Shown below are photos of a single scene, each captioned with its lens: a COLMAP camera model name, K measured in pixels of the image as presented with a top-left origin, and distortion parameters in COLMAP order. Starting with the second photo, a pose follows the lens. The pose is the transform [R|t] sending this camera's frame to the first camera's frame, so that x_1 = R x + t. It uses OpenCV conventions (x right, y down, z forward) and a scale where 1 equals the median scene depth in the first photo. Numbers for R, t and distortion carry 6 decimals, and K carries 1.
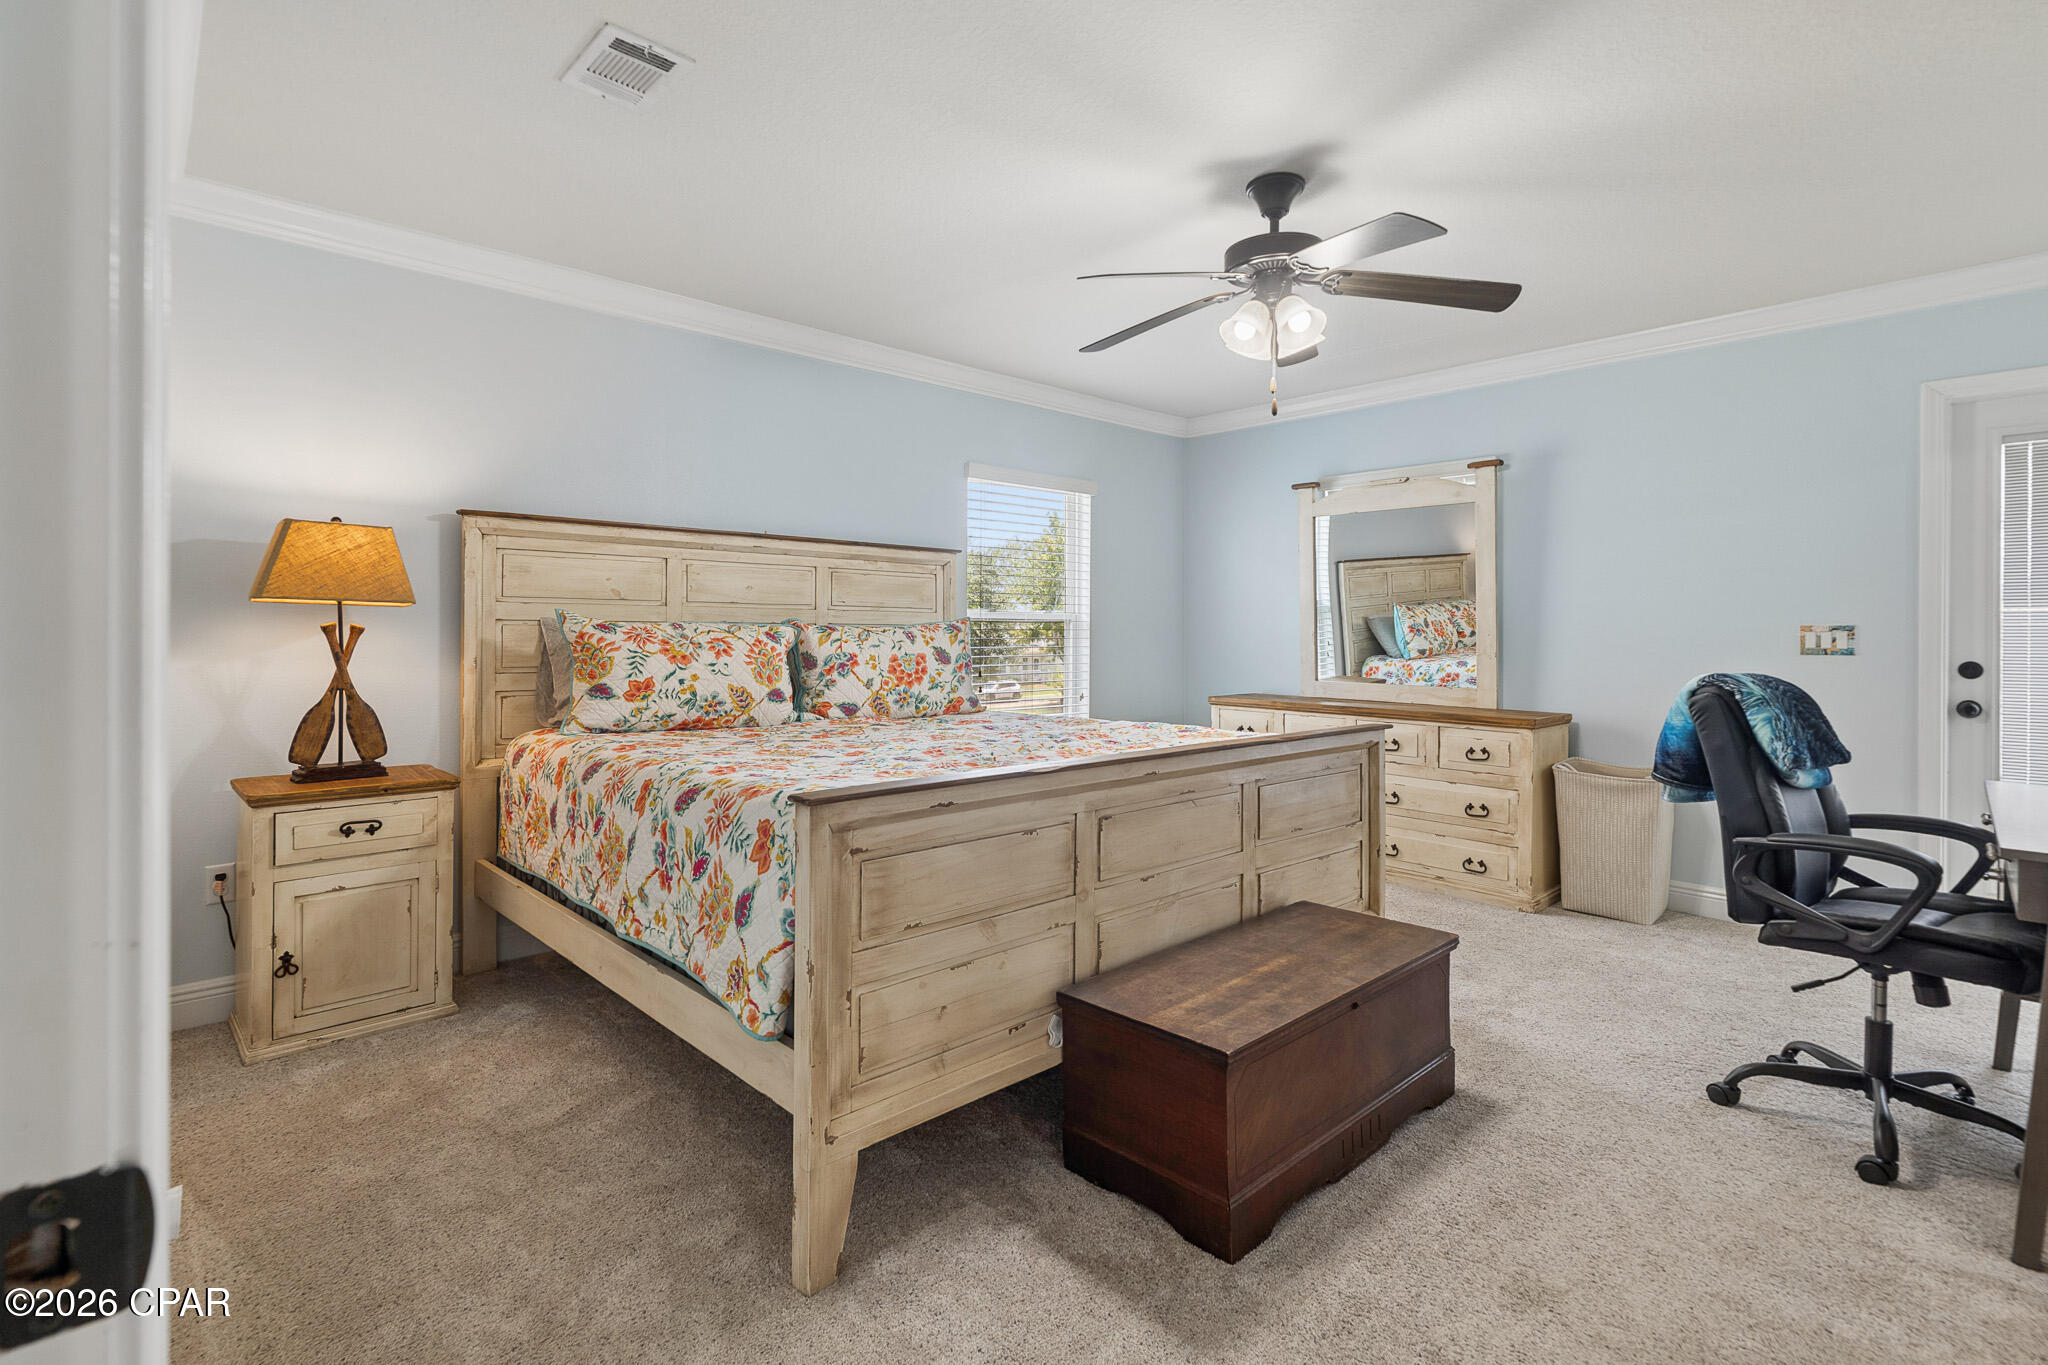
lens RADIAL K [[949.9, 0, 1003.3], [0, 949.9, 621.3], [0, 0, 1]] dist [-0.000554, 0.000206]
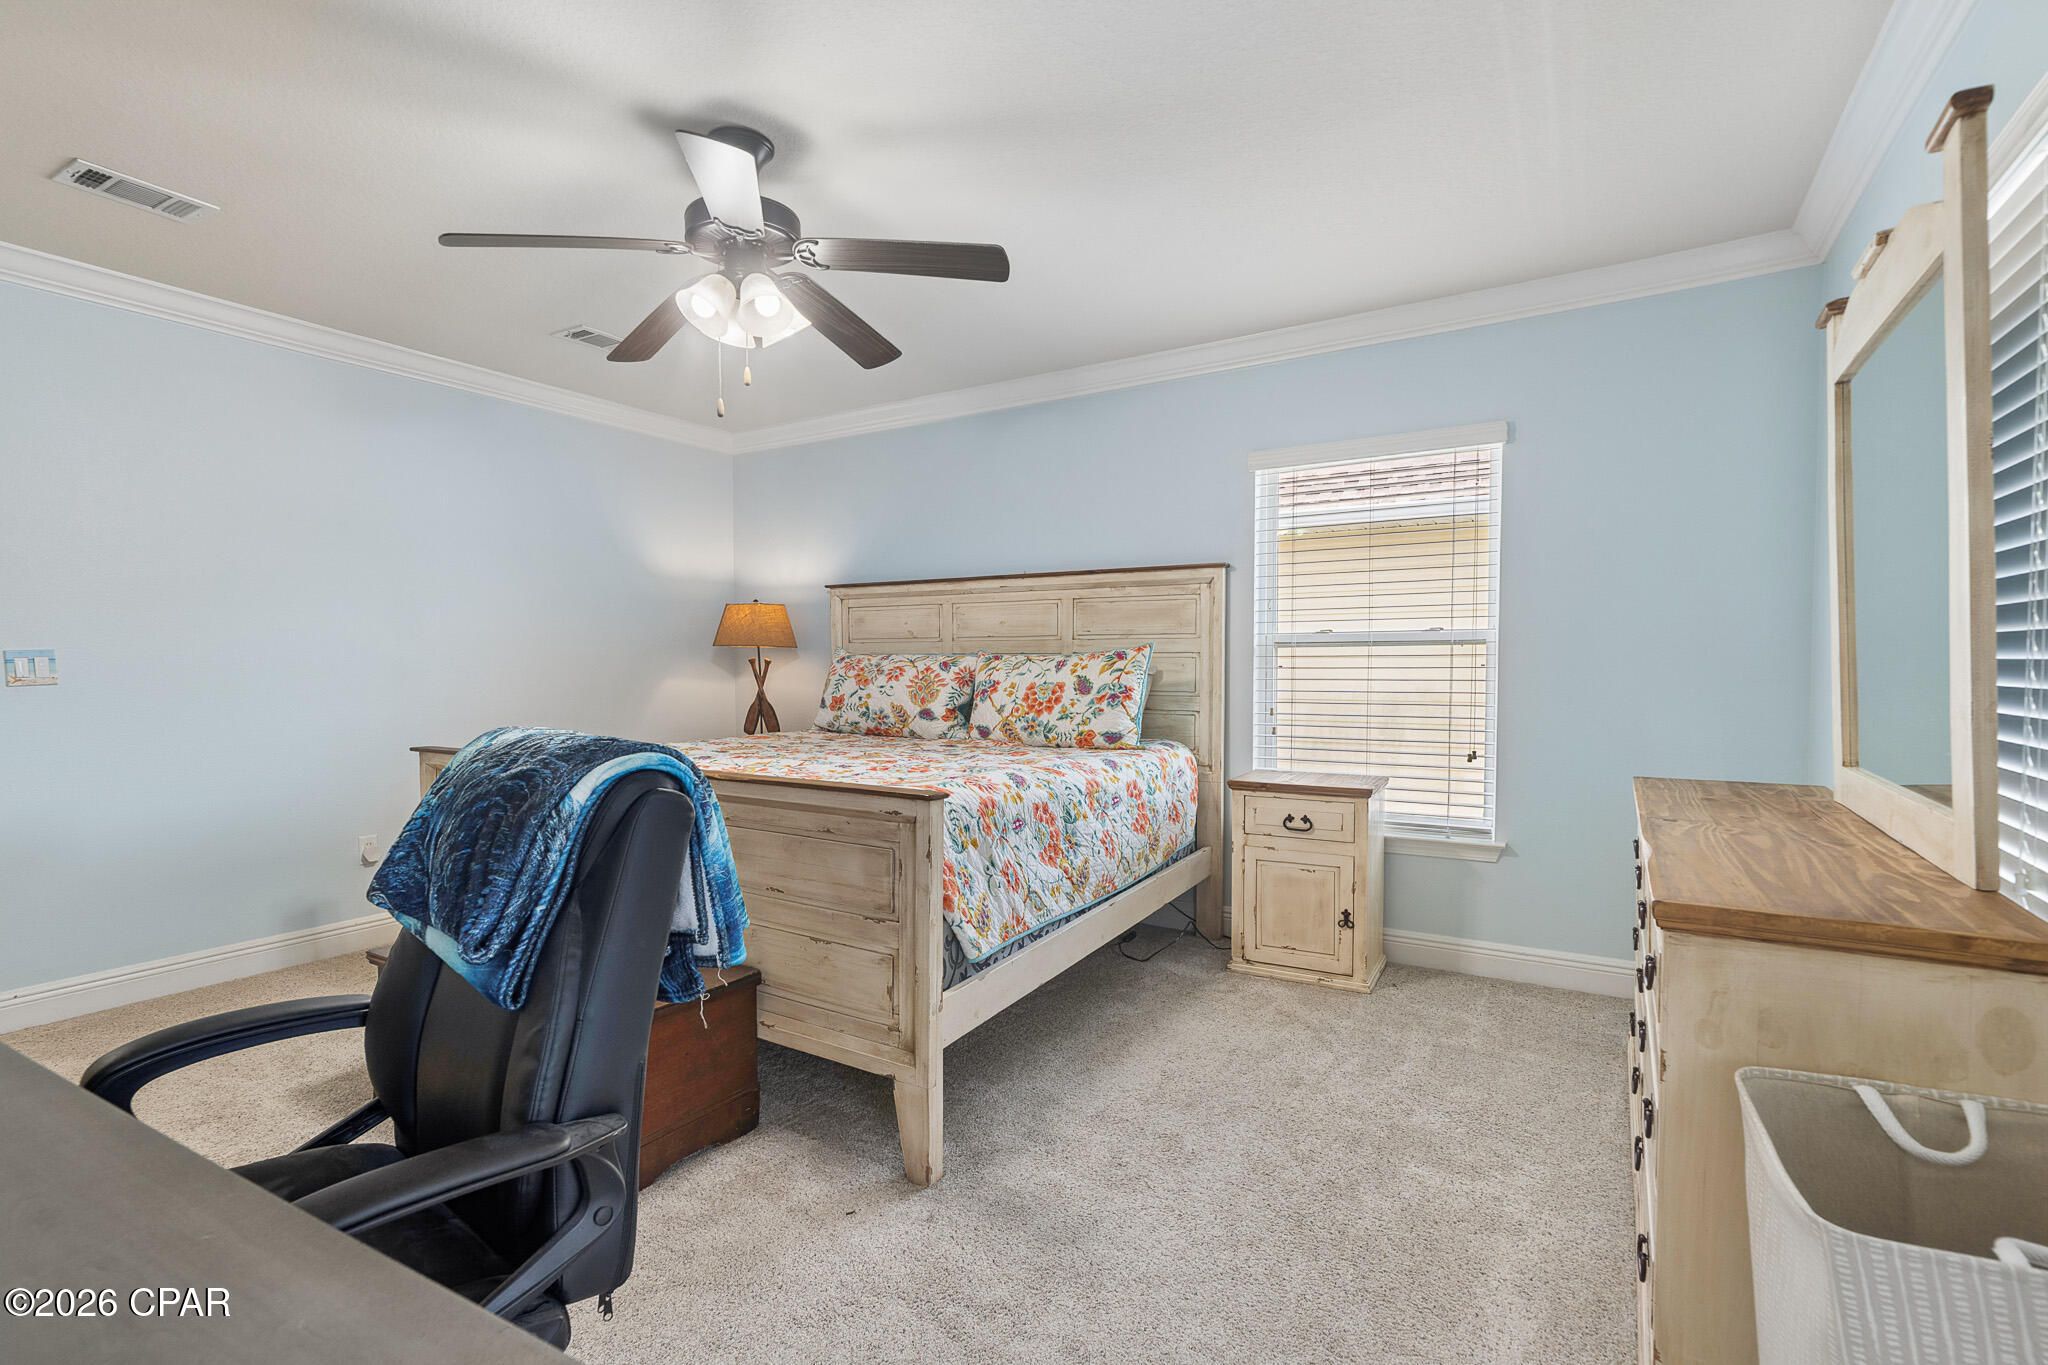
lens RADIAL K [[949.9, 0, 1018.0], [0, 949.9, 677.9], [0, 0, 1]] dist [-0.000554, 0.000206]
pose [[0.285567, 0.011234, -0.958293, 1.023350], [0.015492, 0.999747, 0.016336, 0.015375], [0.958233, -0.019511, 0.285321, 0.833153]]
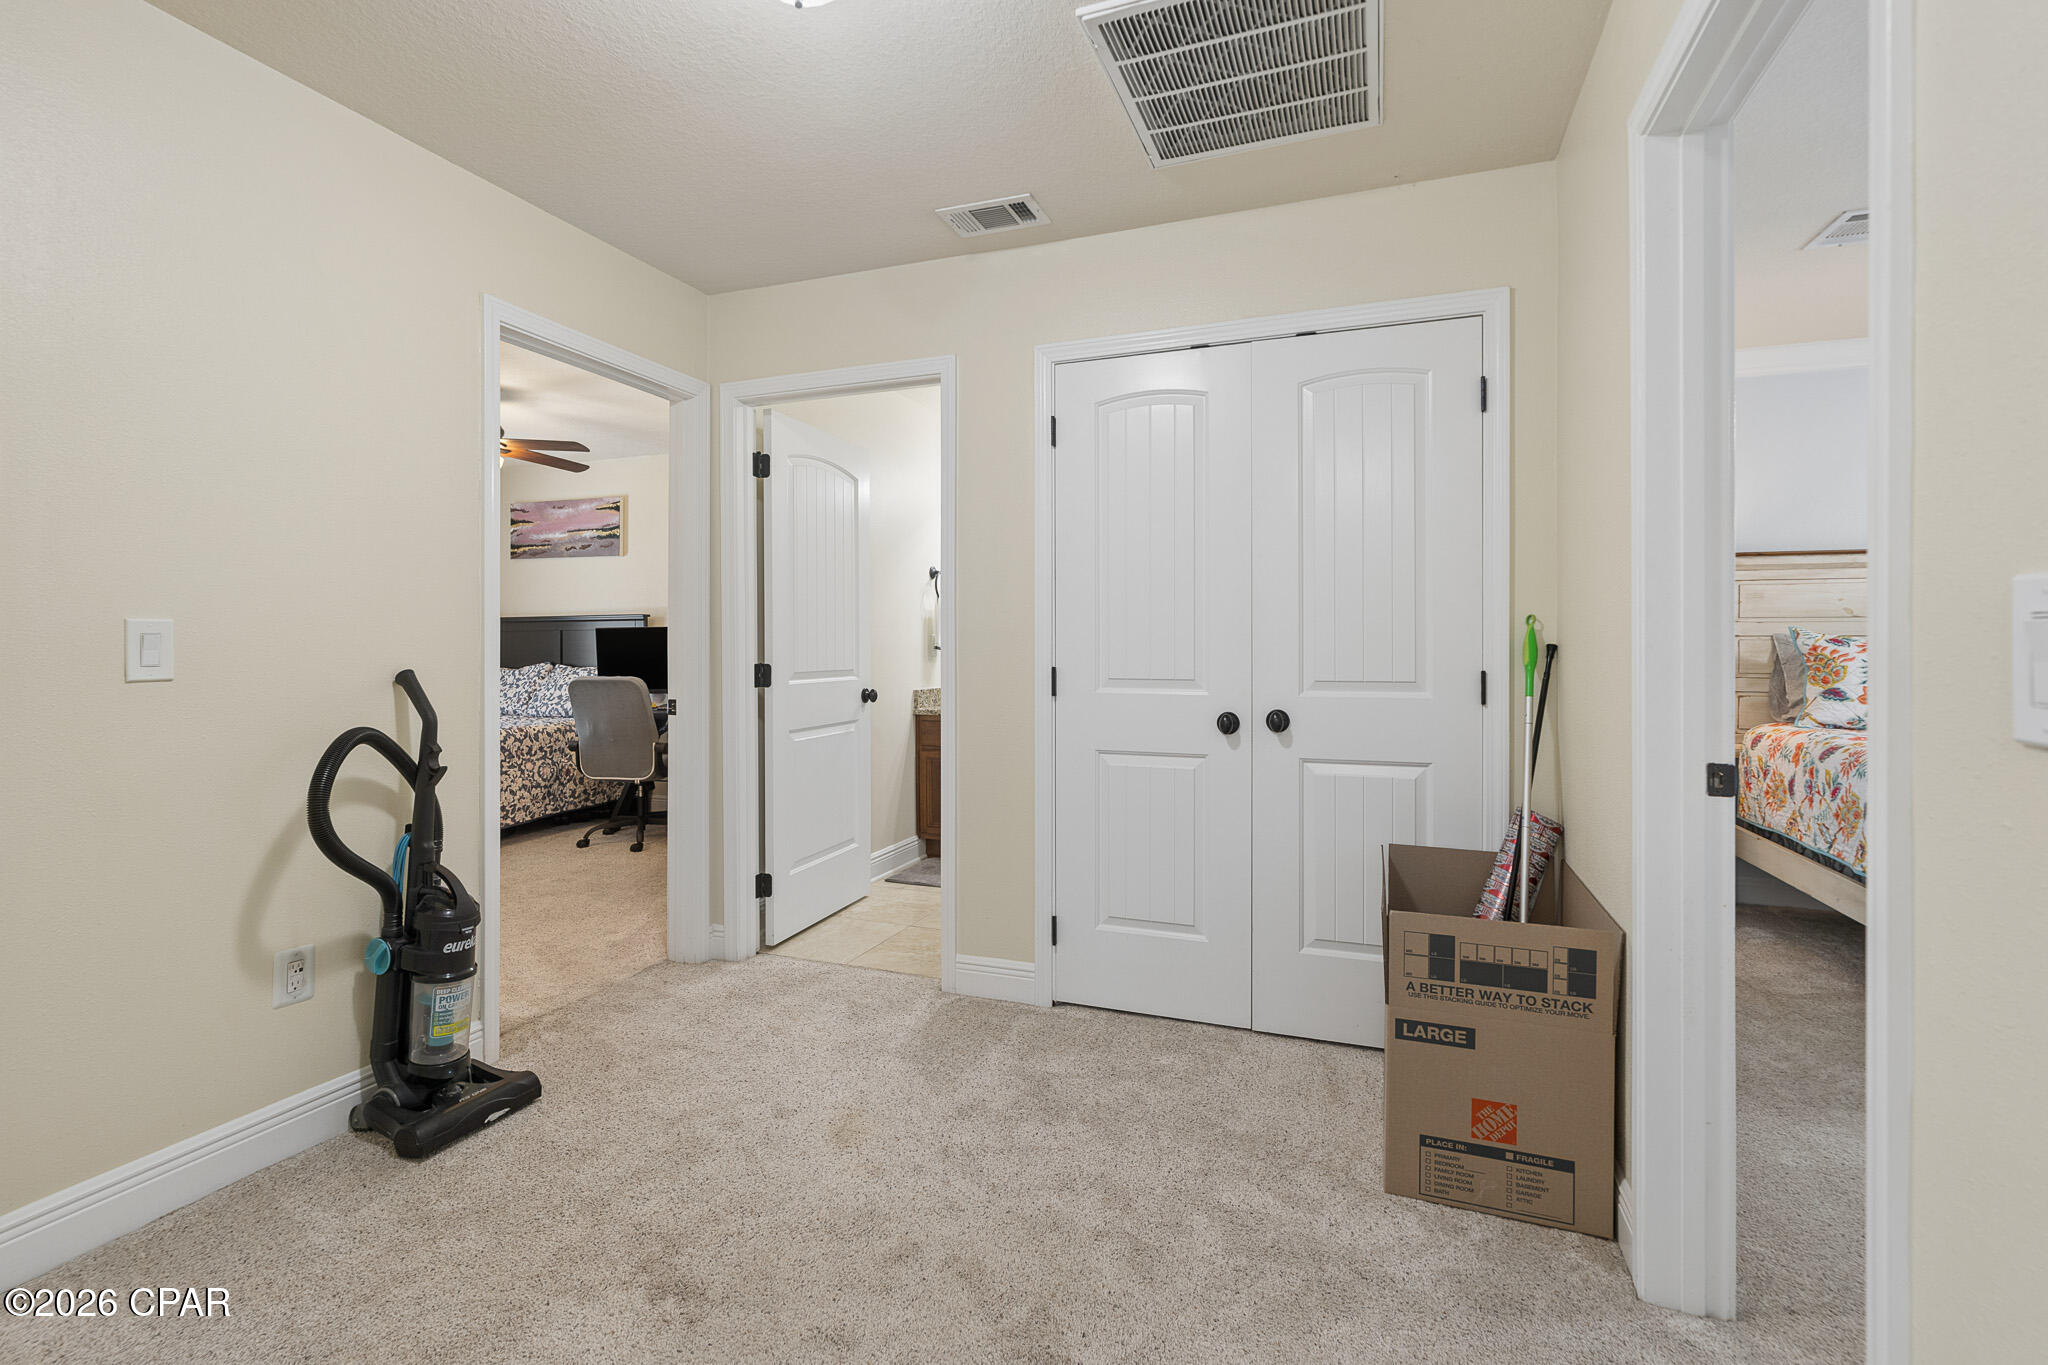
lens RADIAL K [[949.9, 0, 1006.0], [0, 949.9, 652.8], [0, 0, 1]] dist [-0.000554, 0.000206]
pose [[0.449312, 0.004764, -0.893362, 0.178689], [0.011377, 0.999874, 0.011055, -0.004449], [0.893302, -0.015131, 0.449201, -0.474168]]
